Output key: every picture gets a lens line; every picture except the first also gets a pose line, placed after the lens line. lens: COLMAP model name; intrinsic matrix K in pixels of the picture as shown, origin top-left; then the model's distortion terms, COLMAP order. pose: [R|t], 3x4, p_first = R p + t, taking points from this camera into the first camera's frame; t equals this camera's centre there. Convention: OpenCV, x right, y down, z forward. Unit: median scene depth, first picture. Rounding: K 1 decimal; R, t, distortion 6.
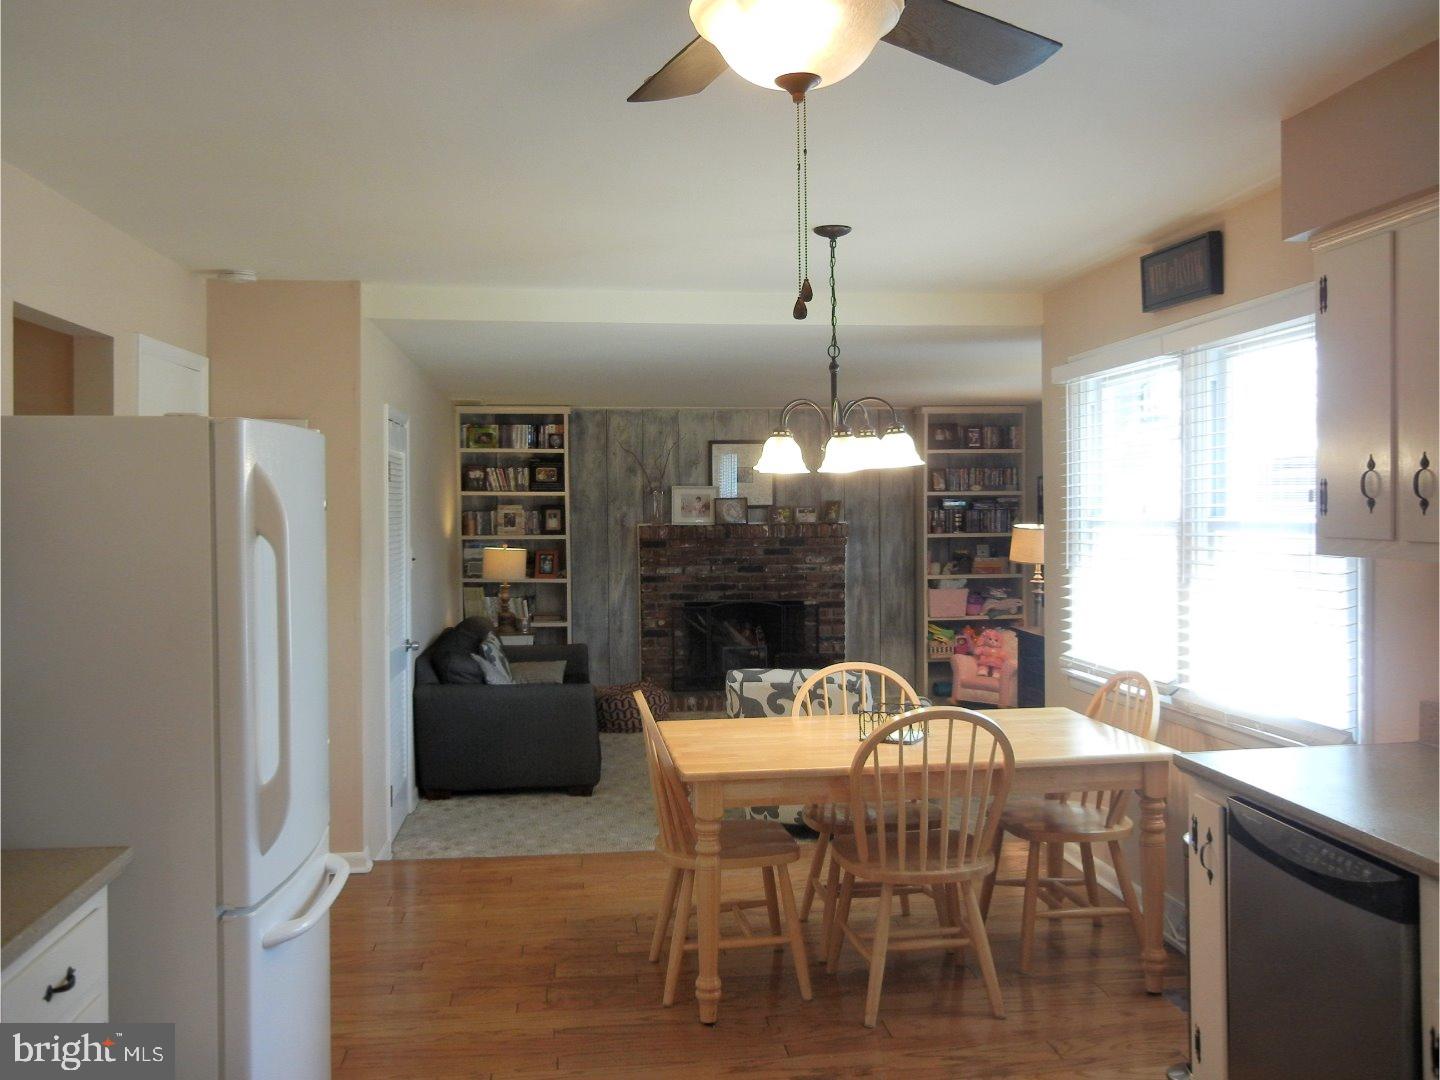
lens RADIAL K [[1308.2, 0, 714.6], [0, 1308.2, 534.5], [0, 0, 1]] dist [-0.009892, 0.000000]
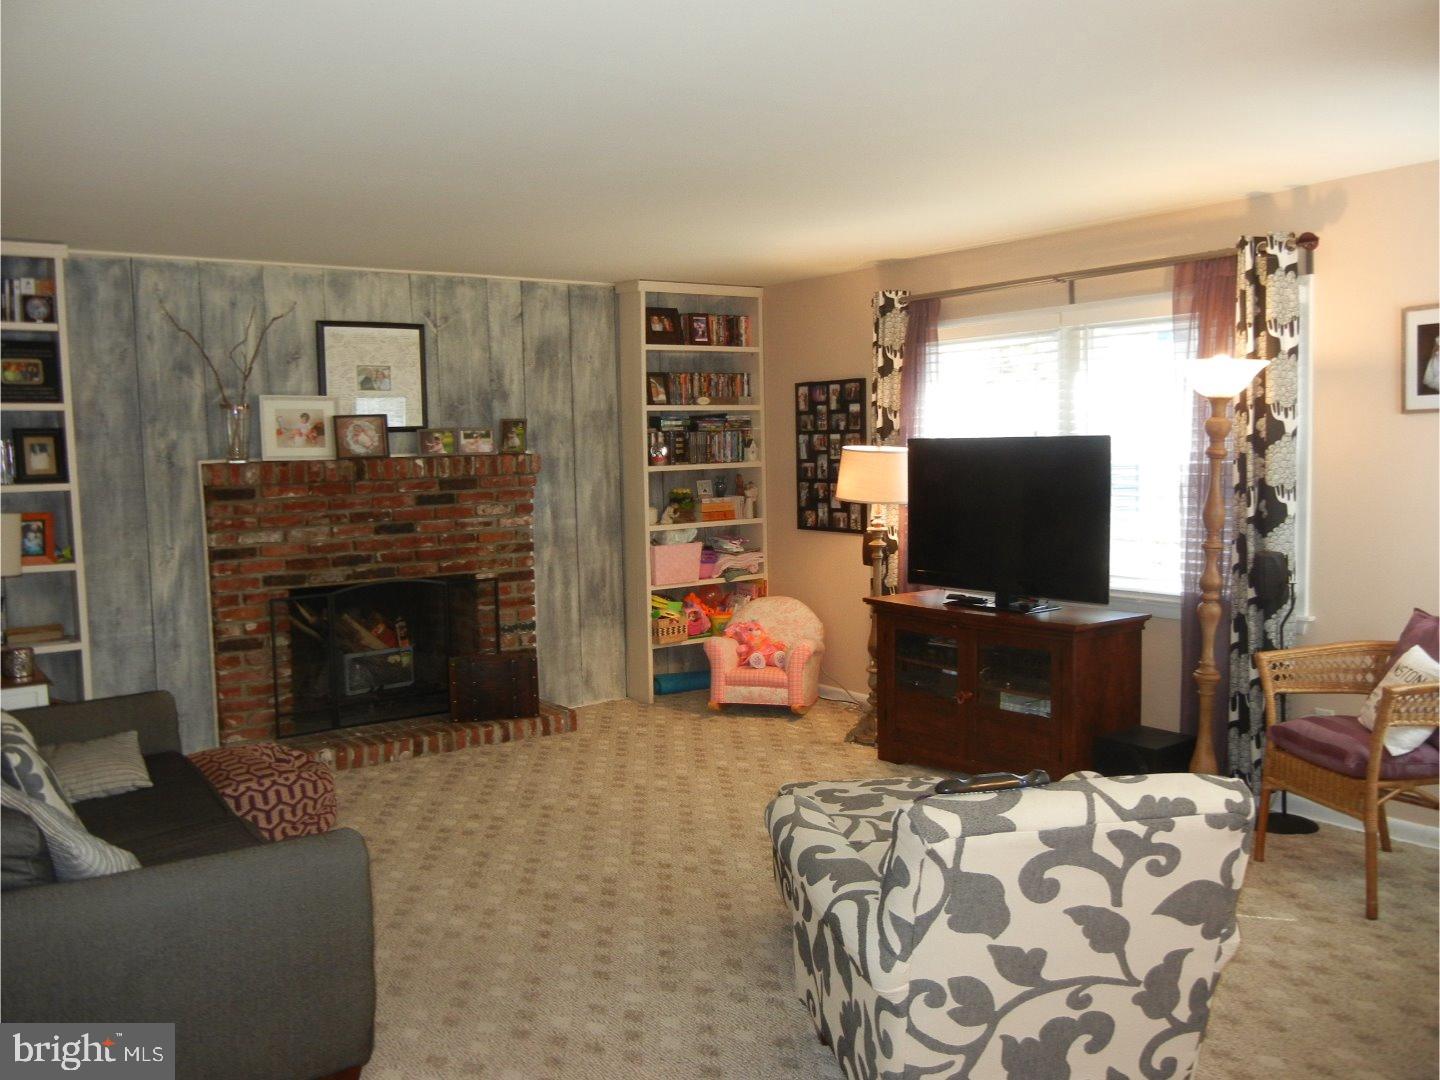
lens RADIAL K [[1224.8, 0, 718.1], [0, 1224.8, 533.5], [0, 0, 1]] dist [-0.016008, 0.007289]
pose [[0.875342, -0.049314, 0.480983, -0.123006], [0.027141, 0.998228, 0.052951, 0.001803], [-0.482742, -0.033296, 0.875130, 0.425361]]
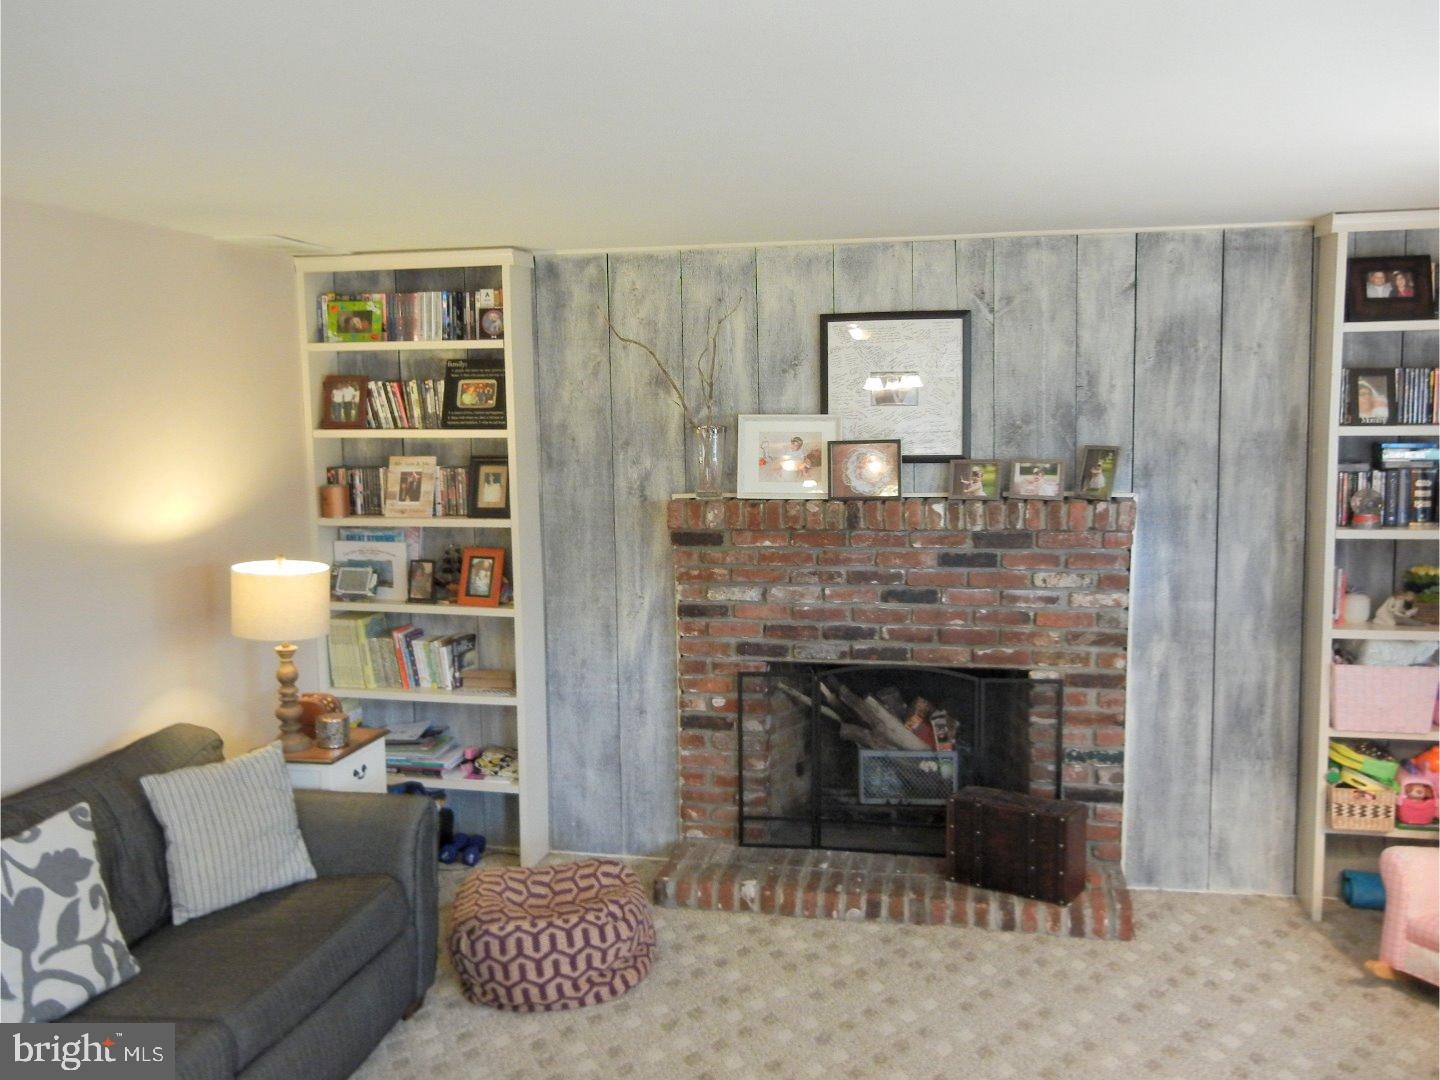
lens RADIAL K [[1308.2, 0, 715.7], [0, 1308.2, 537.7], [0, 0, 1]] dist [-0.009892, 0.000000]
pose [[0.946874, 0.026604, -0.320503, 0.113290], [0.000247, 0.996512, 0.083449, -0.033221], [0.321605, -0.079094, 0.943565, 0.568428]]
